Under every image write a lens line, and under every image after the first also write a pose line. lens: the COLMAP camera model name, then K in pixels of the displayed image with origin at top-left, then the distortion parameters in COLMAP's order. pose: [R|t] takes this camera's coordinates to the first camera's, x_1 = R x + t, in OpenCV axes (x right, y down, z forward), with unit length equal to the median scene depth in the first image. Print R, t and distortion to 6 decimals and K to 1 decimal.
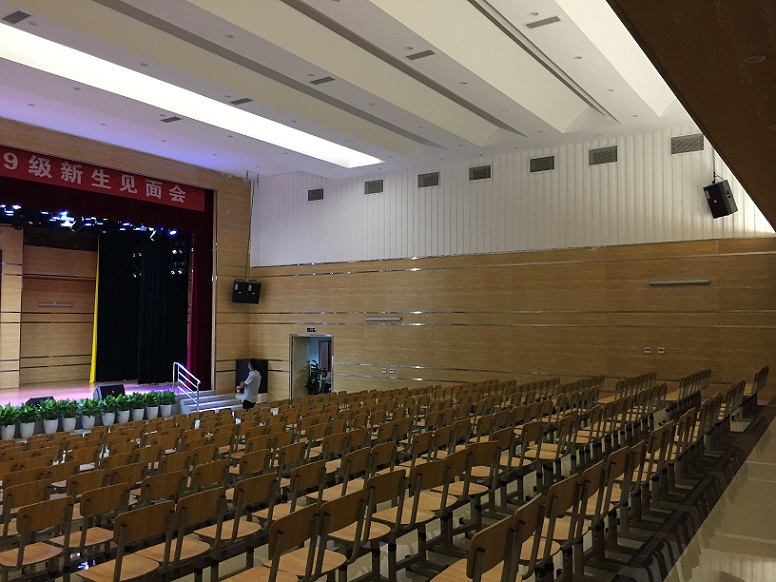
lens RADIAL K [[654.5, 0, 384.2], [0, 654.5, 291.3], [0, 0, 1]] dist [0.059690, -0.030523]
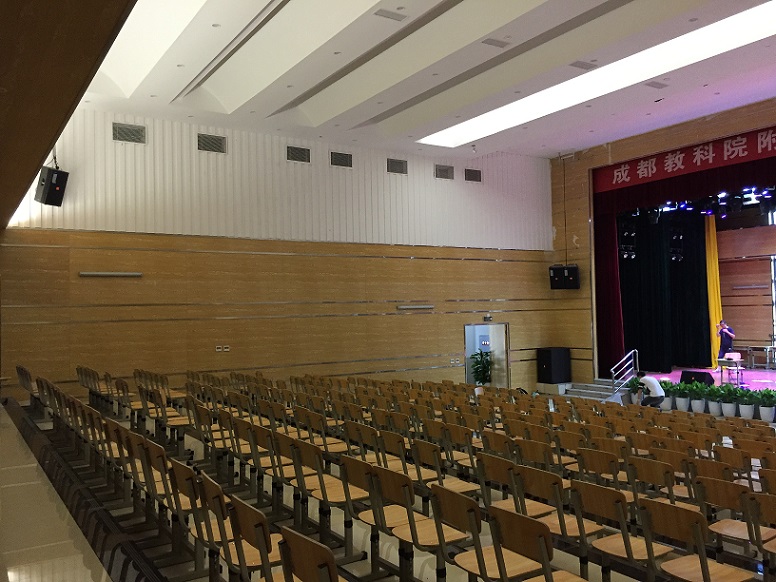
lens RADIAL K [[654.5, 0, 382.9], [0, 654.5, 295.1], [0, 0, 1]] dist [0.059690, -0.030523]
pose [[-0.371381, -0.016670, -0.928331, 0.582320], [0.064191, 0.996986, -0.043582, 0.039738], [0.926259, -0.075776, -0.369192, 0.846911]]
